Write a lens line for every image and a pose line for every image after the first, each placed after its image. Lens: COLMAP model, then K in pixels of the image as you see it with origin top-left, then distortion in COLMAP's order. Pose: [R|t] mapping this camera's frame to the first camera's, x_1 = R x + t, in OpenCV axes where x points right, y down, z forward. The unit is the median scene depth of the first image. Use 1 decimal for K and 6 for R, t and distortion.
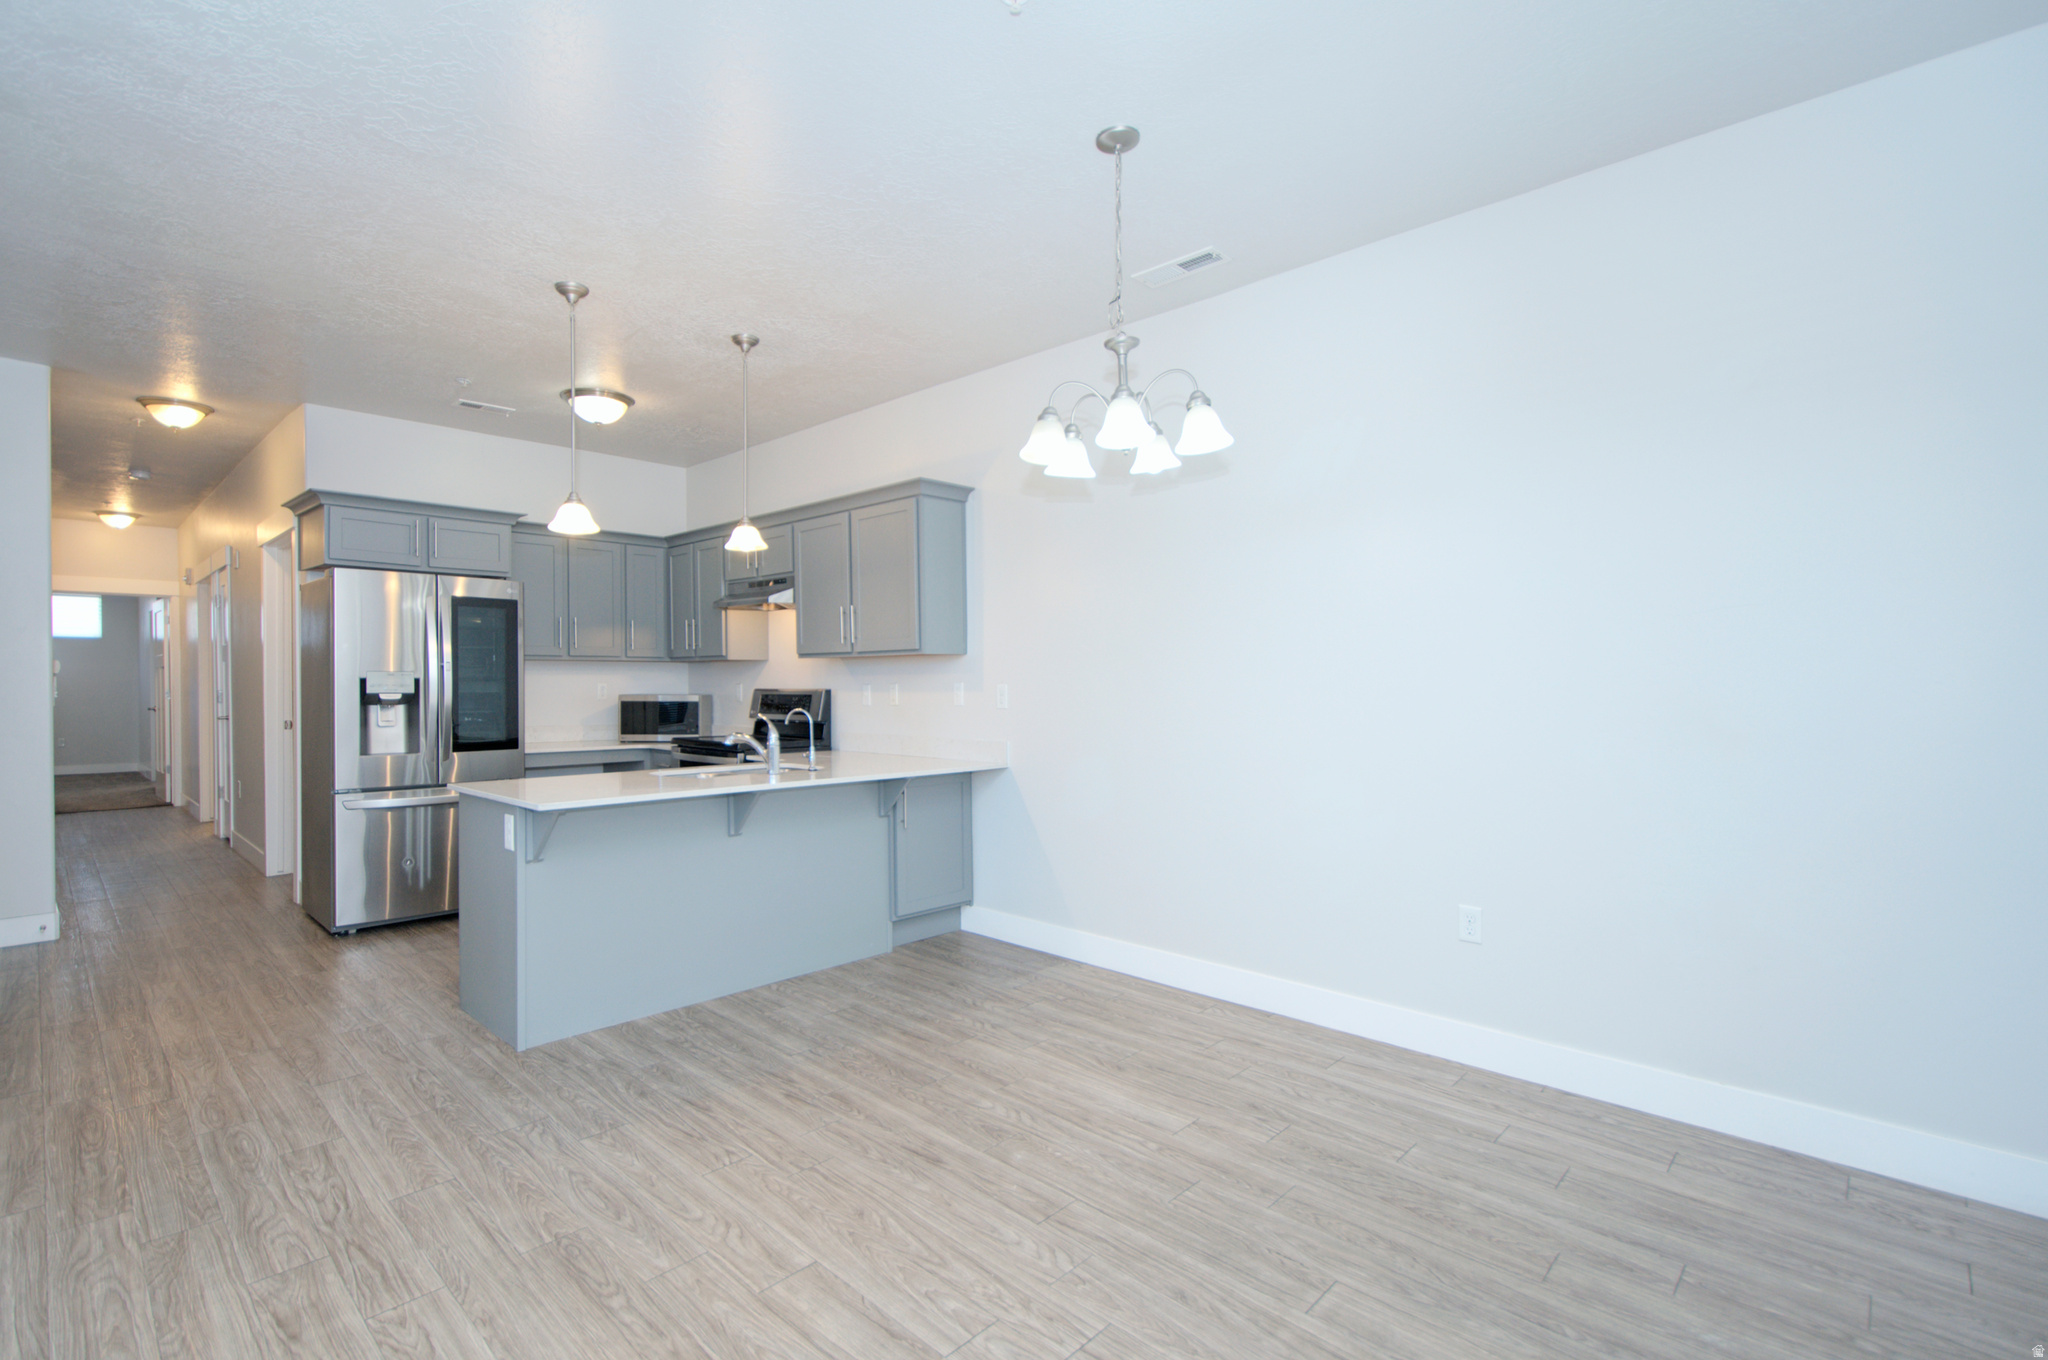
lens RADIAL K [[957.3, 0, 937.0], [0, 957.3, 664.4], [0, 0, 1]] dist [0.005956, -0.001938]
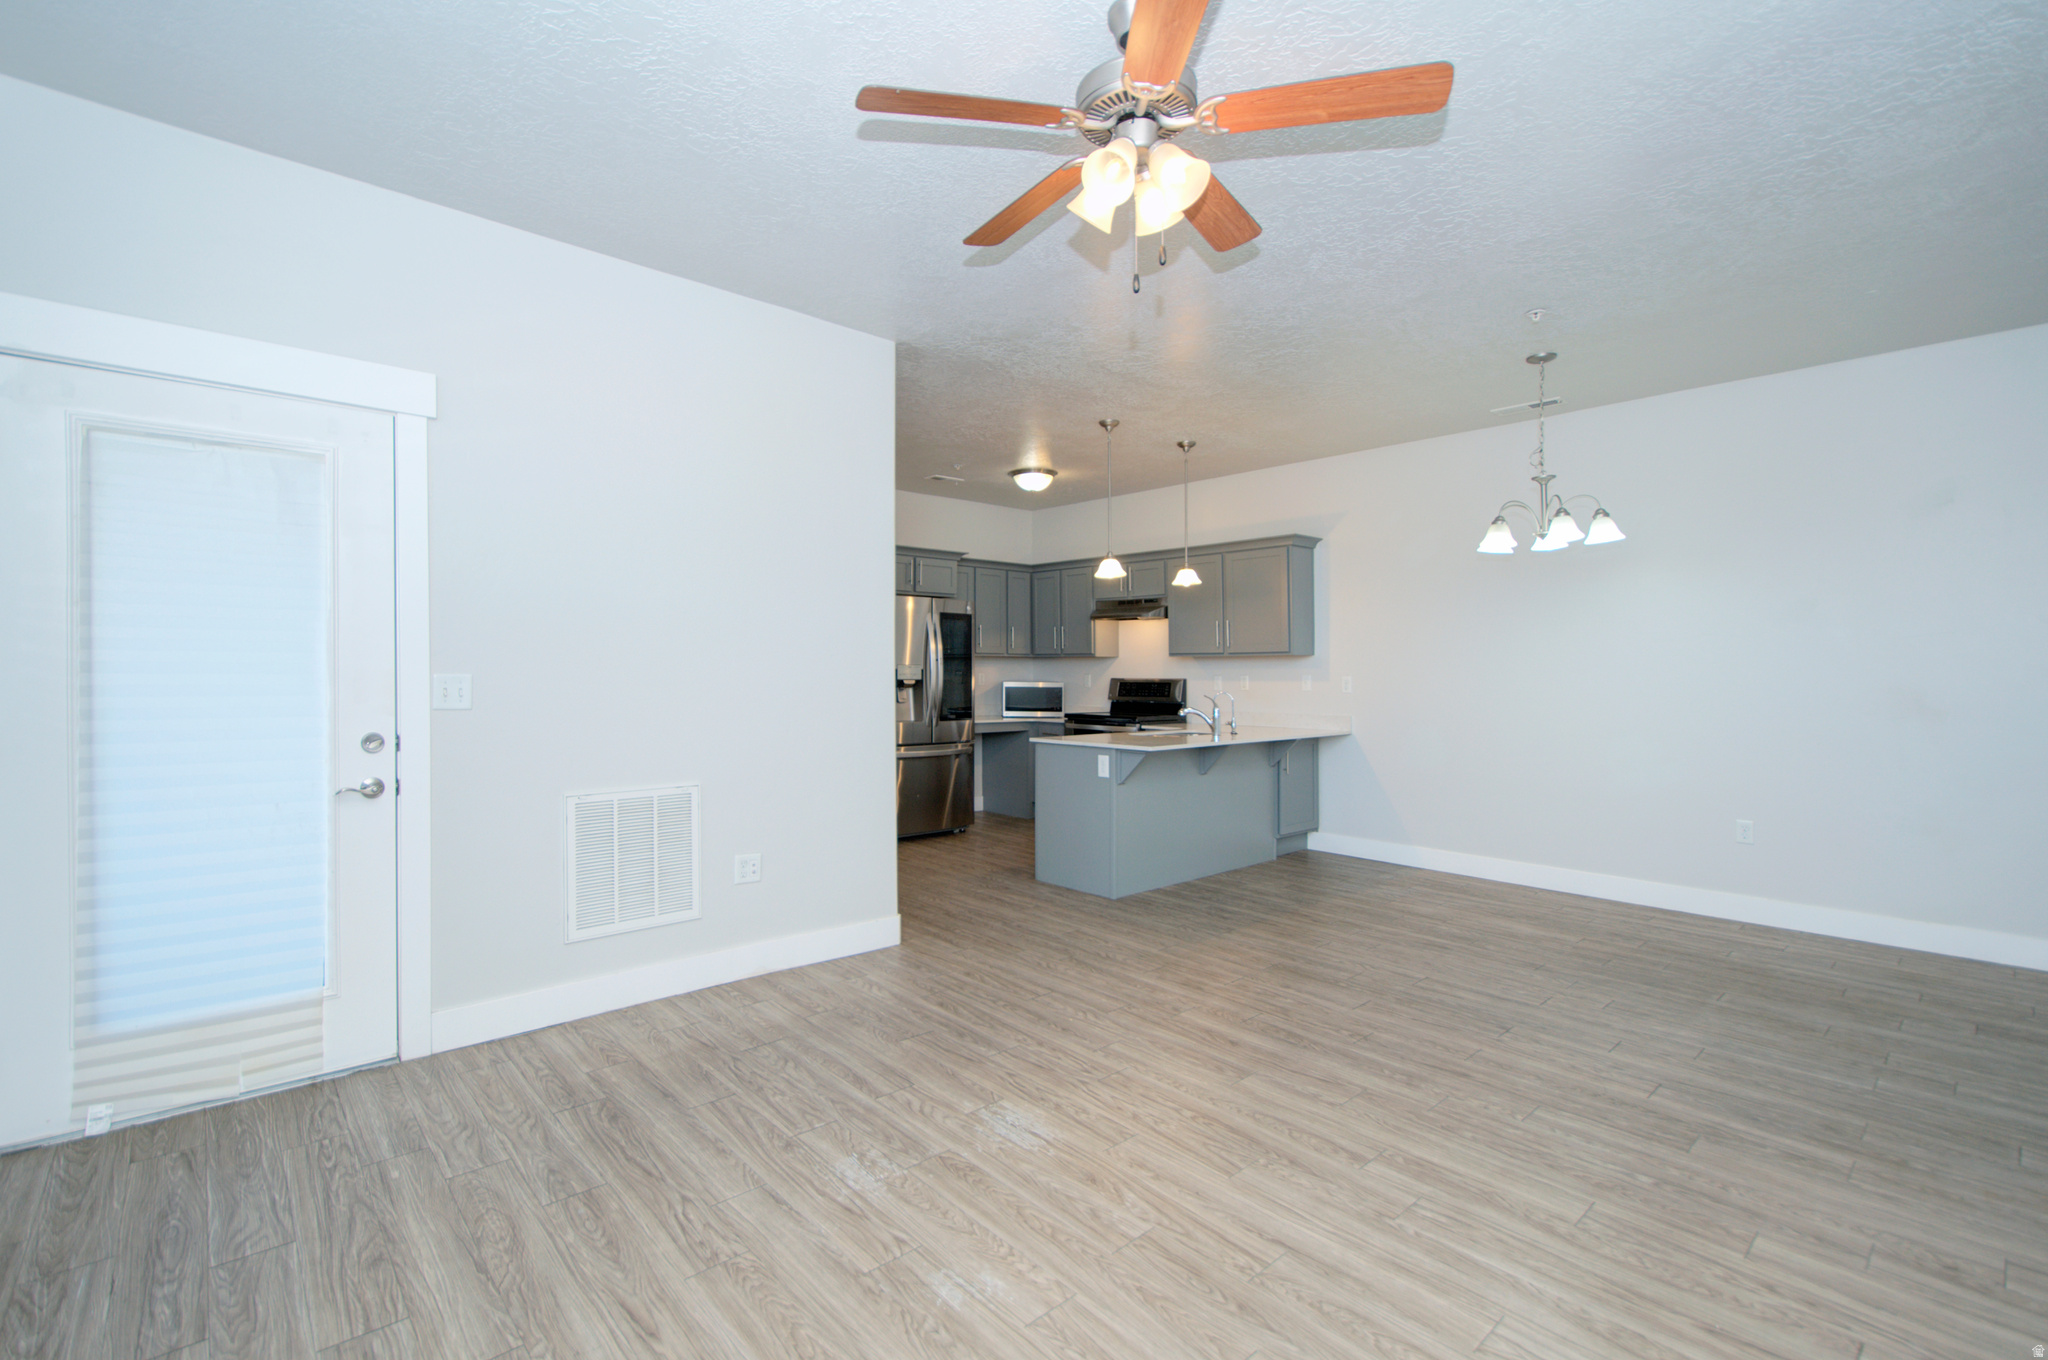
lens RADIAL K [[914.5, 0, 925.0], [0, 914.5, 654.9], [0, 0, 1]] dist [0.005192, 0.000249]
pose [[0.996211, 0.006016, -0.086758, -0.402114], [-0.005988, 0.999982, 0.000581, -0.007943], [0.086760, -0.000059, 0.996229, -0.379502]]
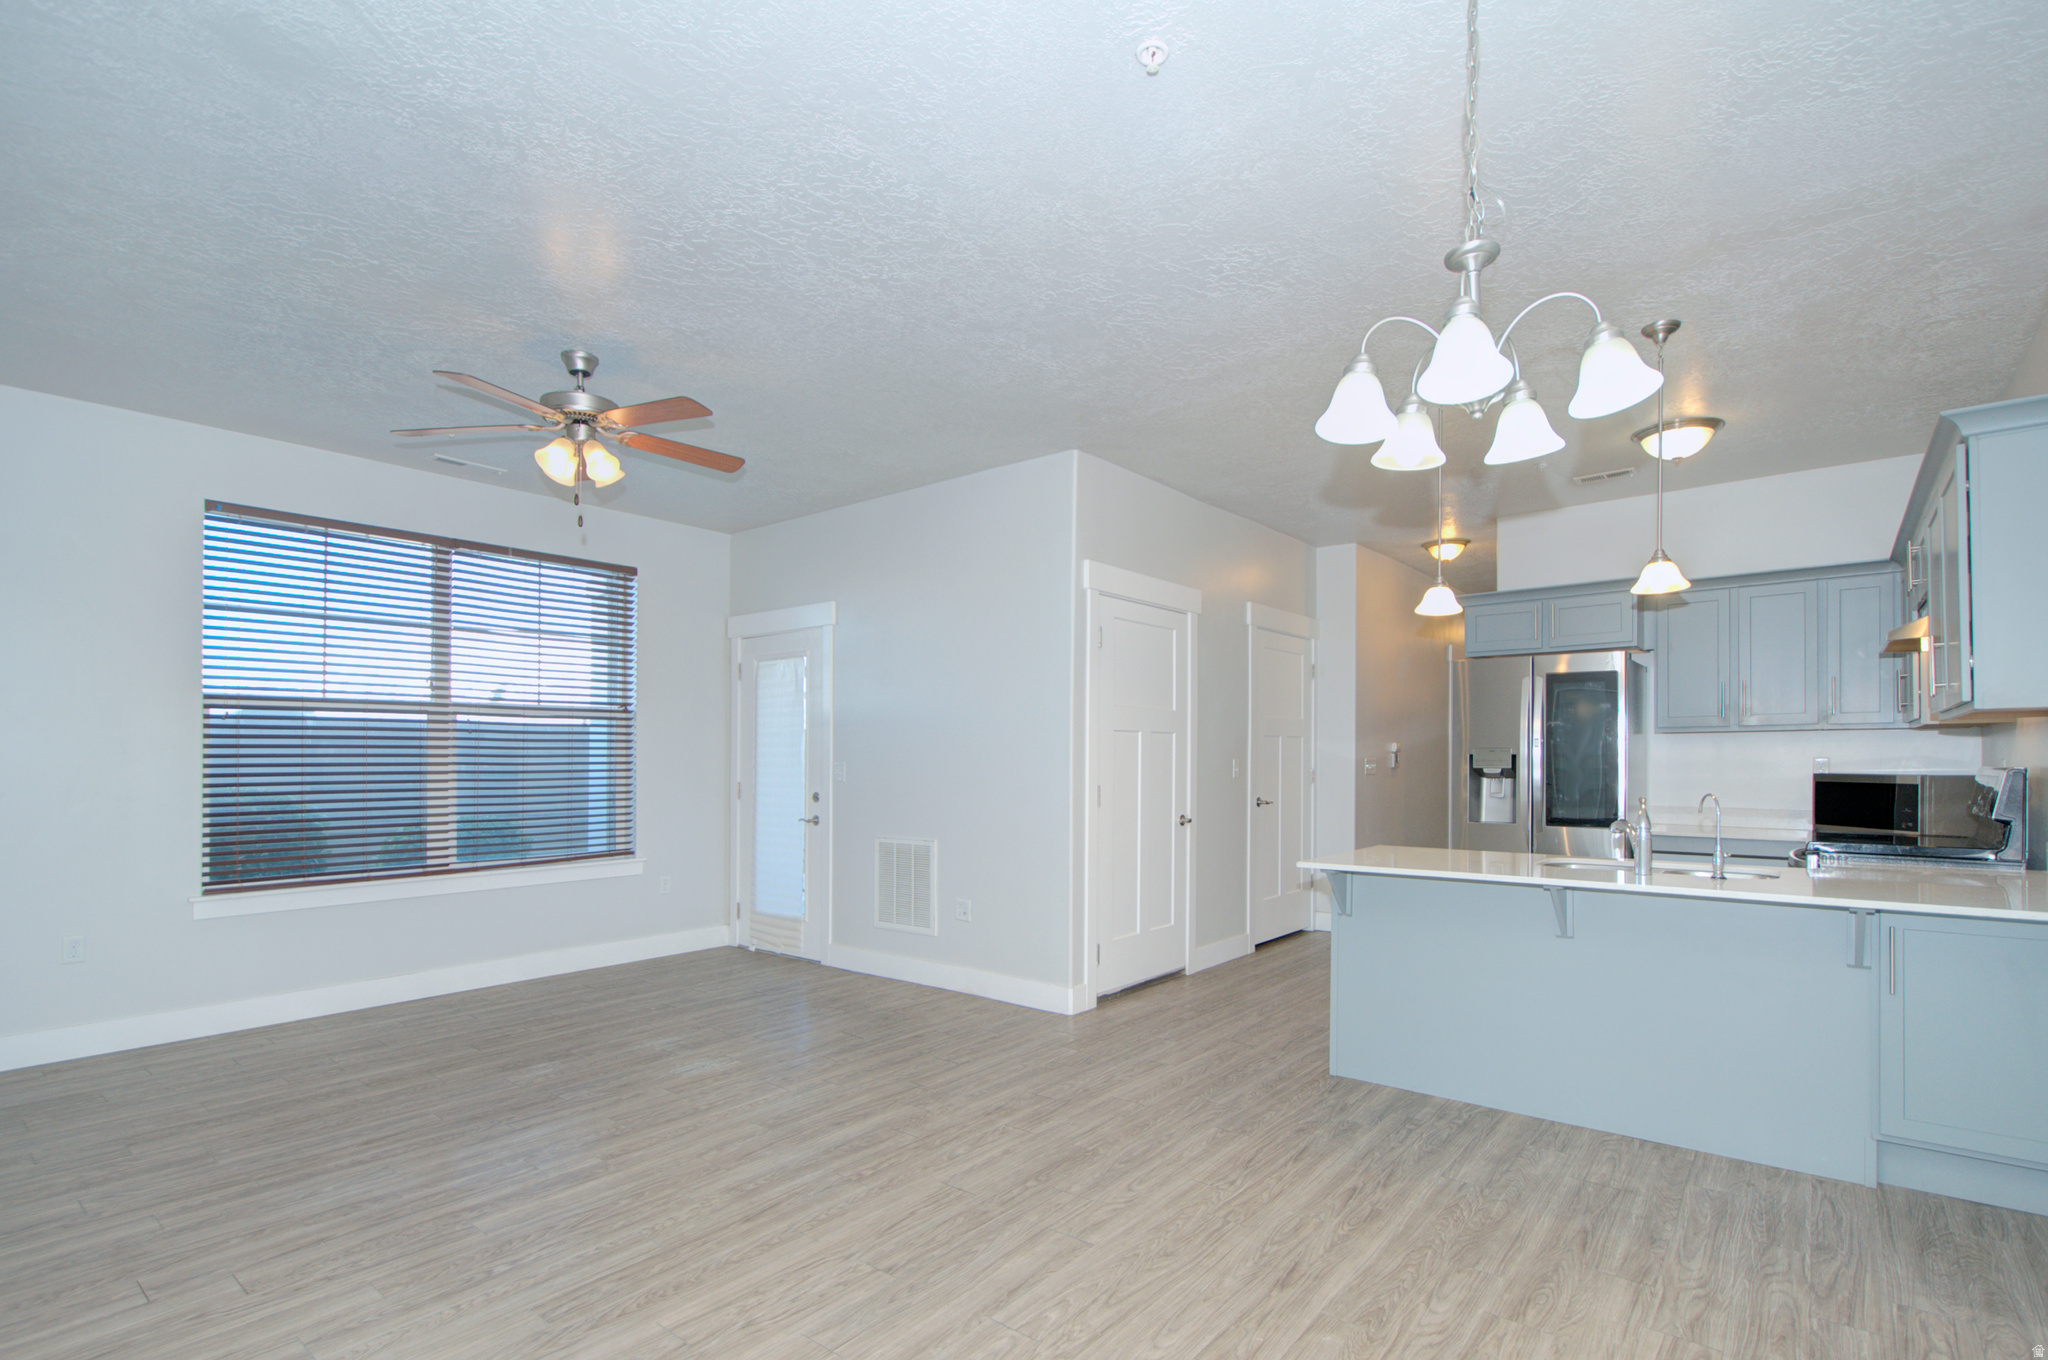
lens RADIAL K [[914.5, 0, 1028.9], [0, 914.5, 663.7], [0, 0, 1]] dist [0.005192, 0.000249]
pose [[0.125269, -0.103722, -0.986686, 0.444814], [0.022000, 0.994566, -0.101758, 0.005656], [0.991879, -0.008960, 0.126870, 0.324796]]
